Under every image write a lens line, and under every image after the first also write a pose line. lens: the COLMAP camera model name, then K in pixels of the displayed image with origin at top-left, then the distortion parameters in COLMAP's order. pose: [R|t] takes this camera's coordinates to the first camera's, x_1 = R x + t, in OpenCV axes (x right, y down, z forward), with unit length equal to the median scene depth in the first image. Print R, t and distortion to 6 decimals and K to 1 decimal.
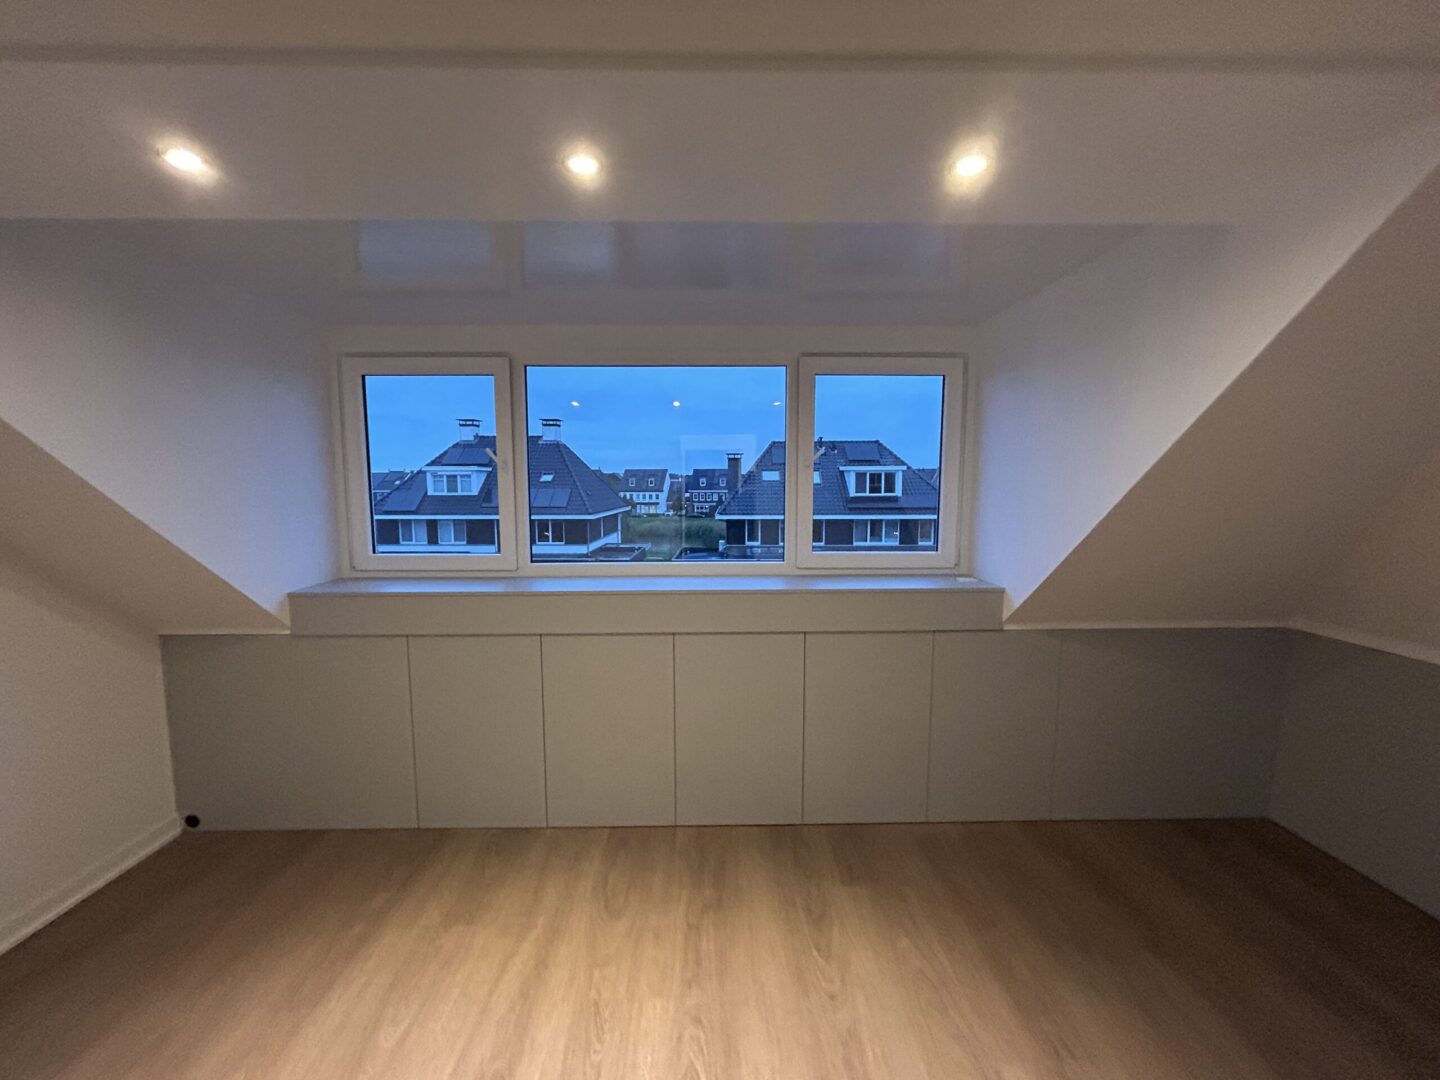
lens RADIAL K [[581.1, 0, 717.6], [0, 581.1, 540.8], [0, 0, 1]] dist [0.002878, 0.001442]
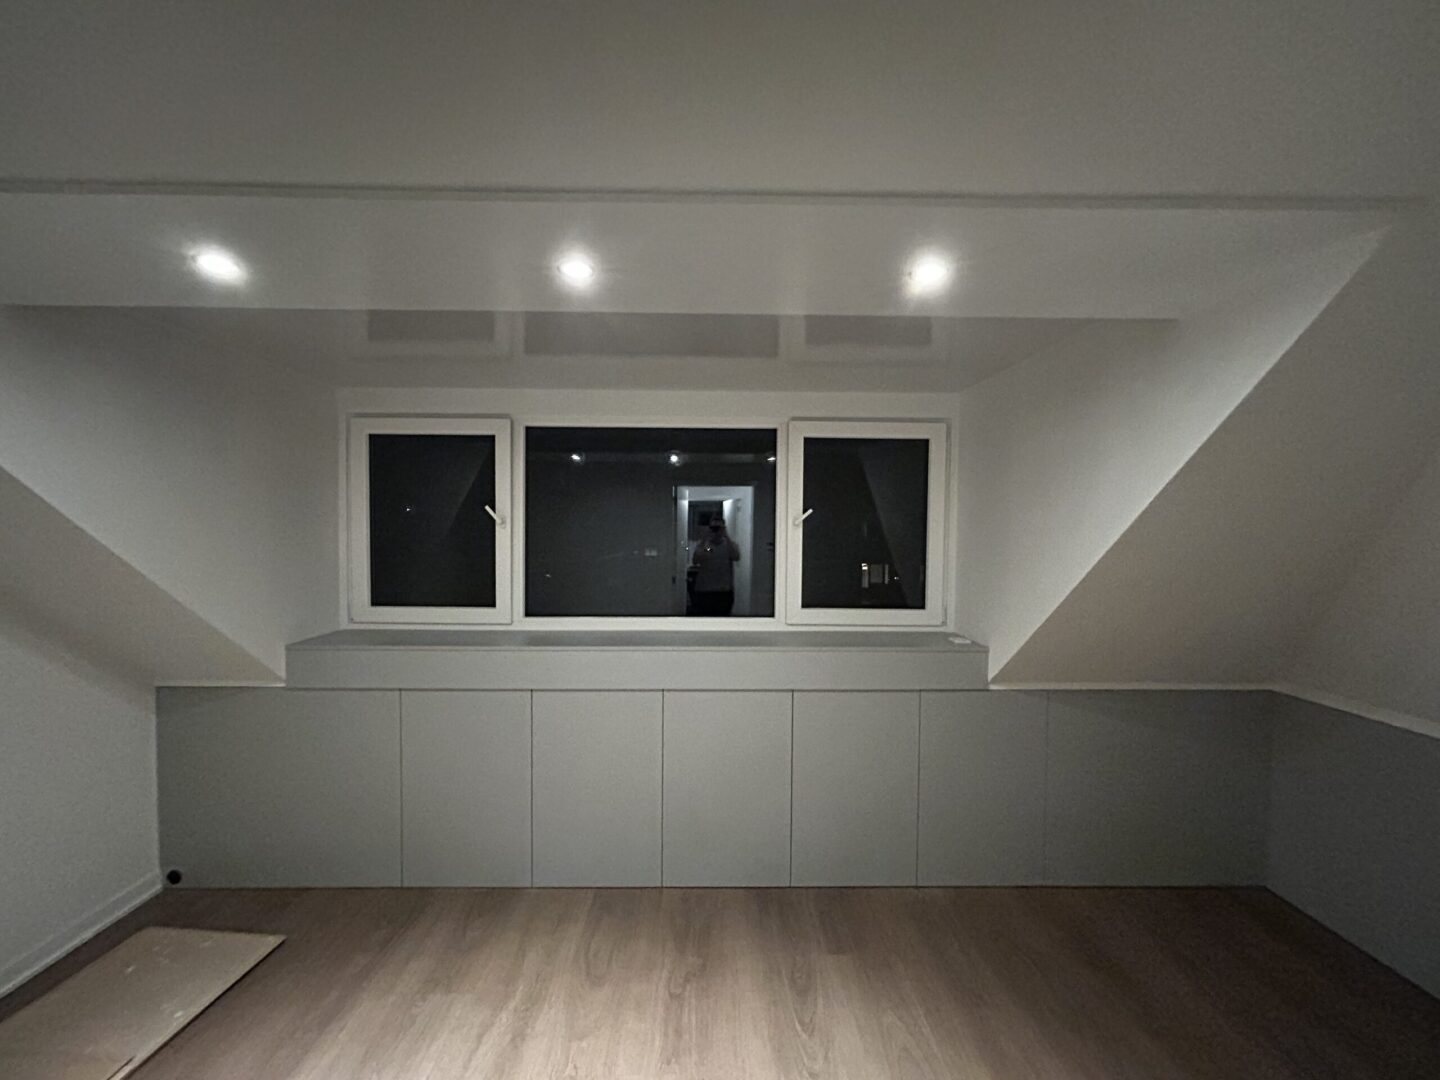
lens RADIAL K [[581.1, 0, 717.2], [0, 581.1, 541.5], [0, 0, 1]] dist [0.002878, 0.001442]
pose [[0.999948, 0.009642, -0.003342, 0.019928], [-0.009858, 0.997351, -0.072064, -0.026073], [0.002638, 0.072093, 0.997394, -0.027734]]
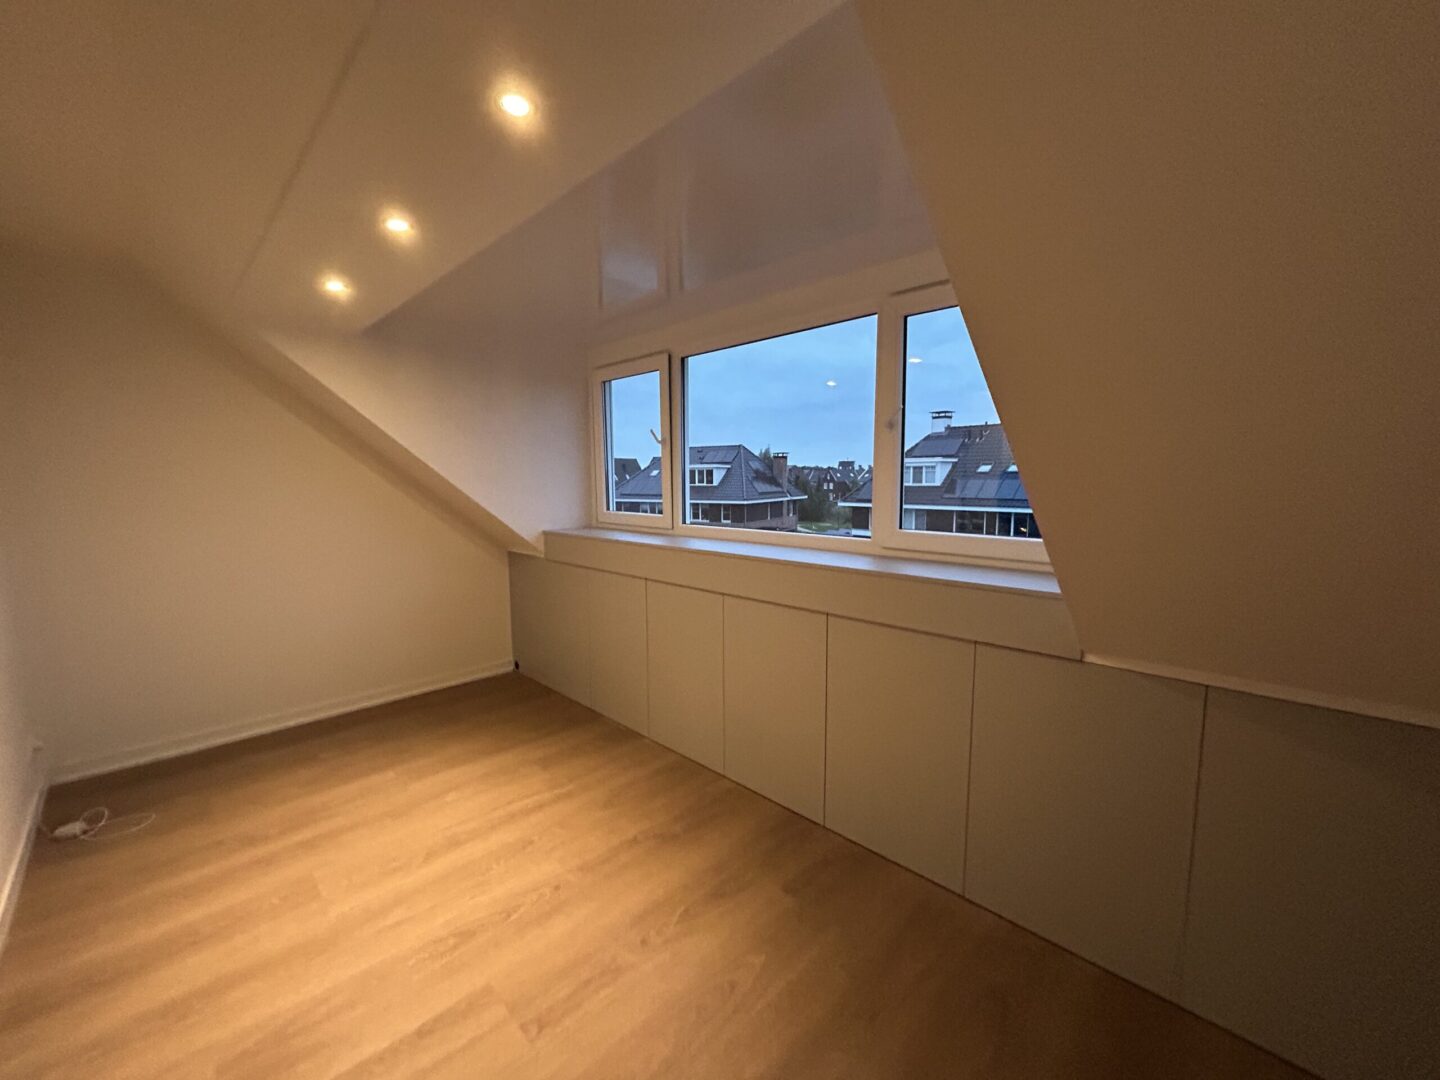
lens RADIAL K [[581.1, 0, 716.5], [0, 581.1, 541.0], [0, 0, 1]] dist [0.002878, 0.001442]
pose [[0.690264, 0.077024, -0.719447, 0.665591], [-0.068221, 0.996816, 0.041266, 0.020994], [0.720335, 0.020597, 0.693321, 0.255398]]
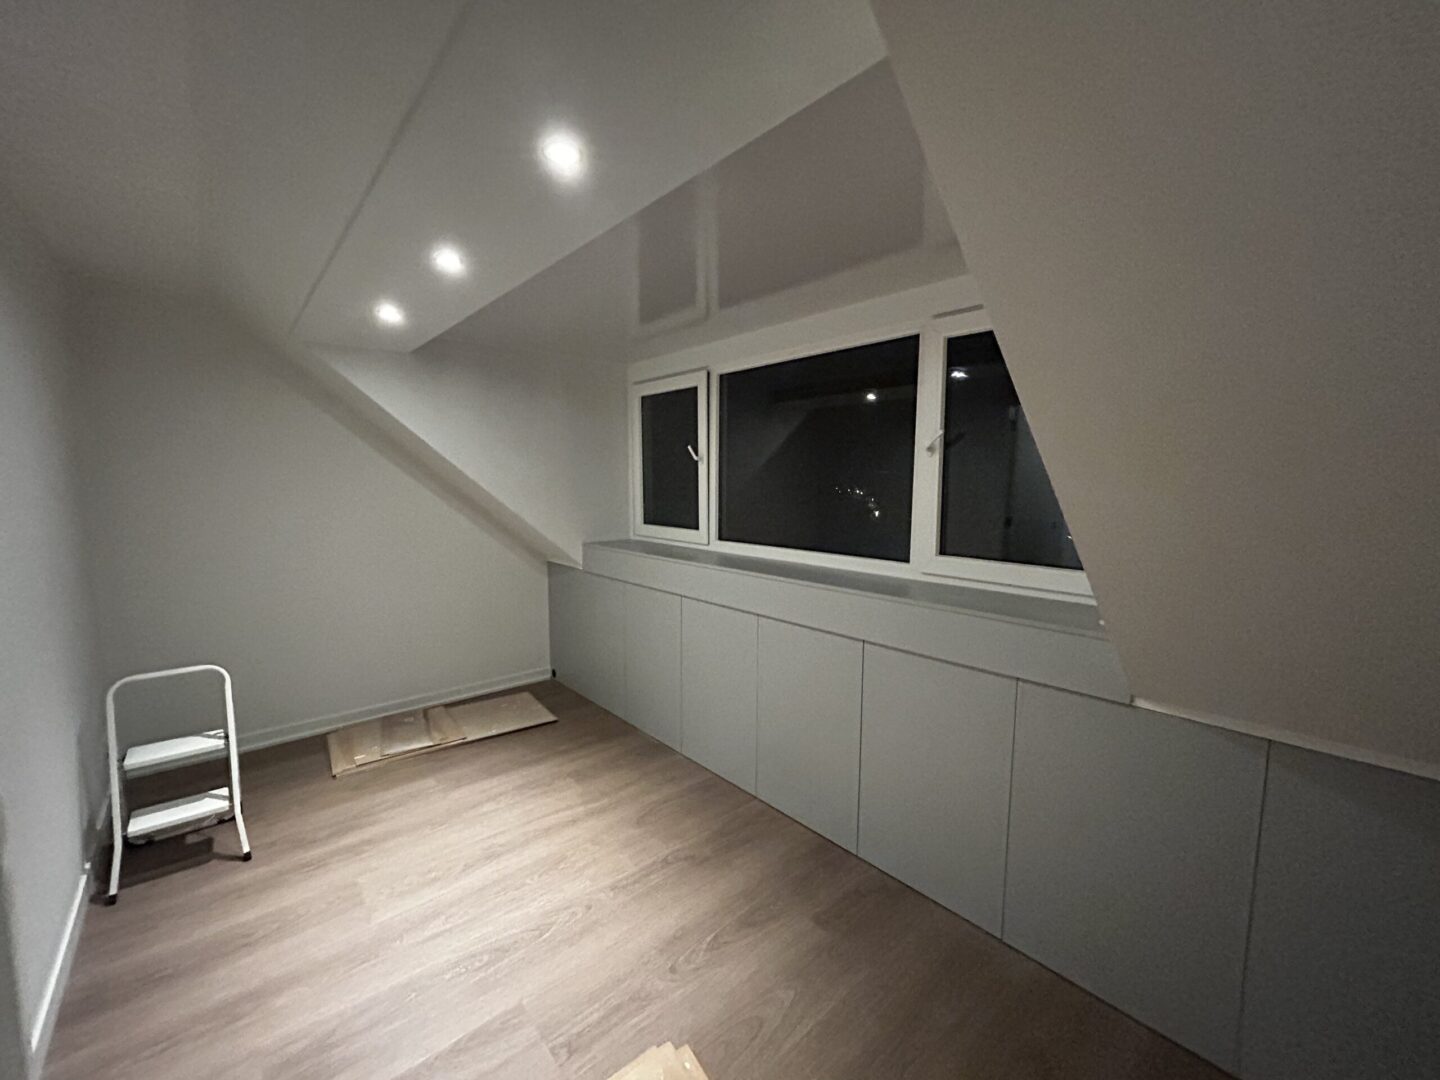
lens RADIAL K [[581.1, 0, 718.2], [0, 581.1, 540.4], [0, 0, 1]] dist [0.002878, 0.001442]
pose [[0.645530, 0.084060, -0.759095, 0.663090], [-0.081831, 0.995815, 0.040685, -0.011267], [0.759338, 0.035854, 0.649707, 0.254701]]
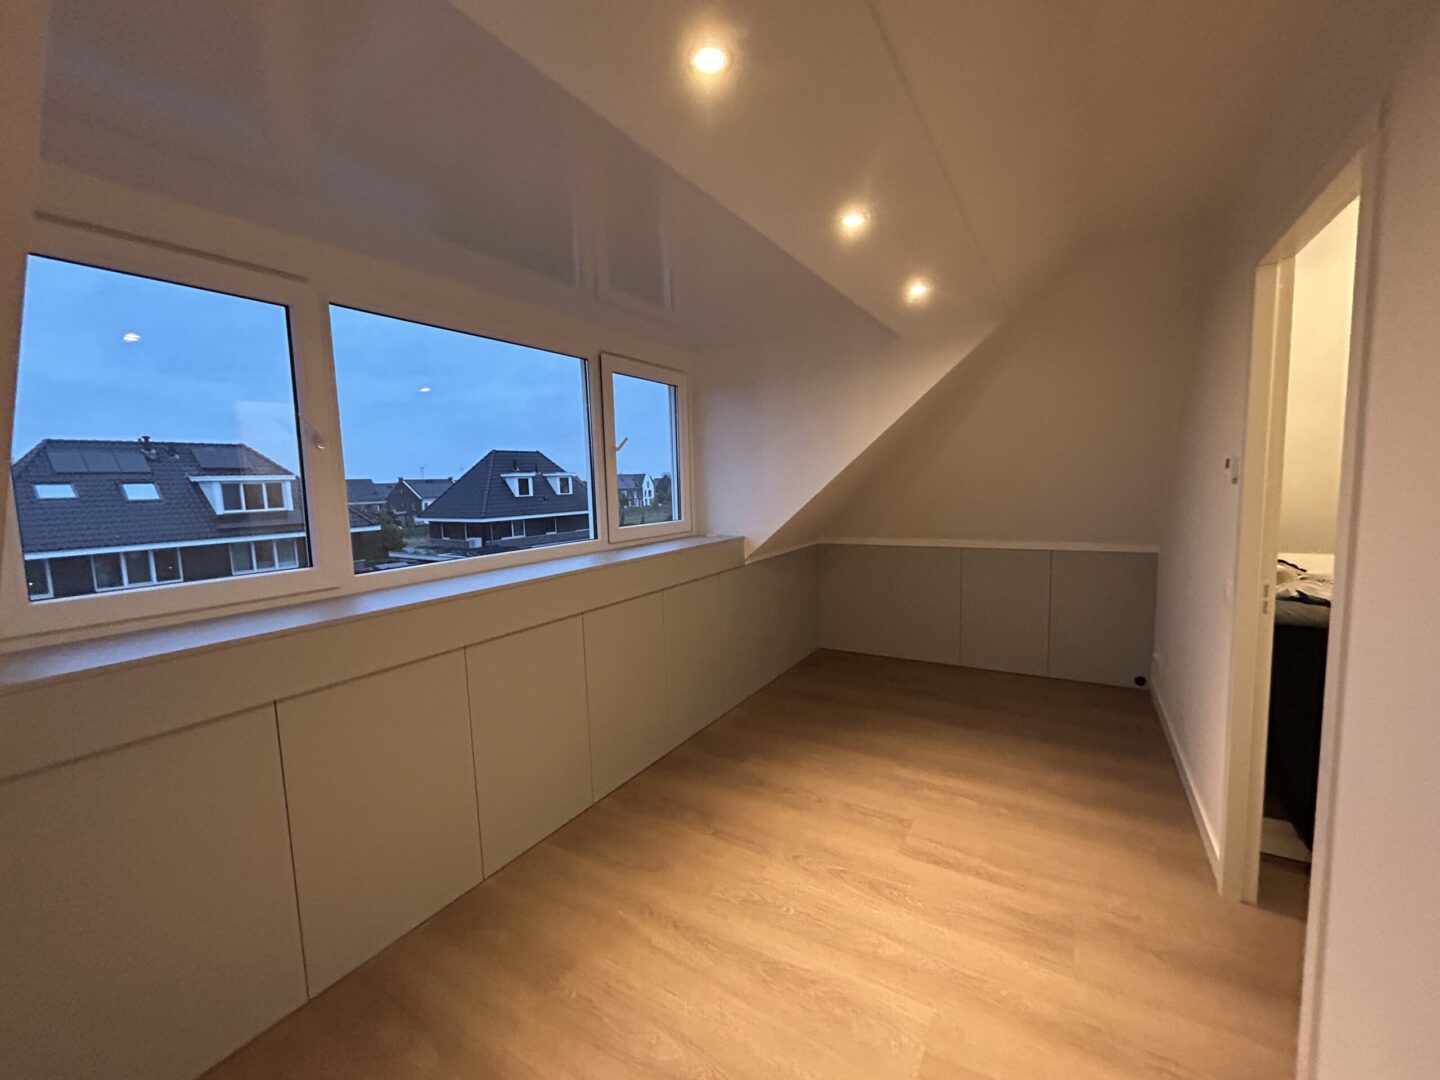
lens RADIAL K [[581.1, 0, 718.1], [0, 581.1, 539.7], [0, 0, 1]] dist [0.002878, 0.001442]
pose [[0.540665, -0.100926, 0.835162, -0.769830], [0.117920, 0.992068, 0.043549, 0.017815], [-0.832932, 0.074937, 0.548278, 0.243446]]
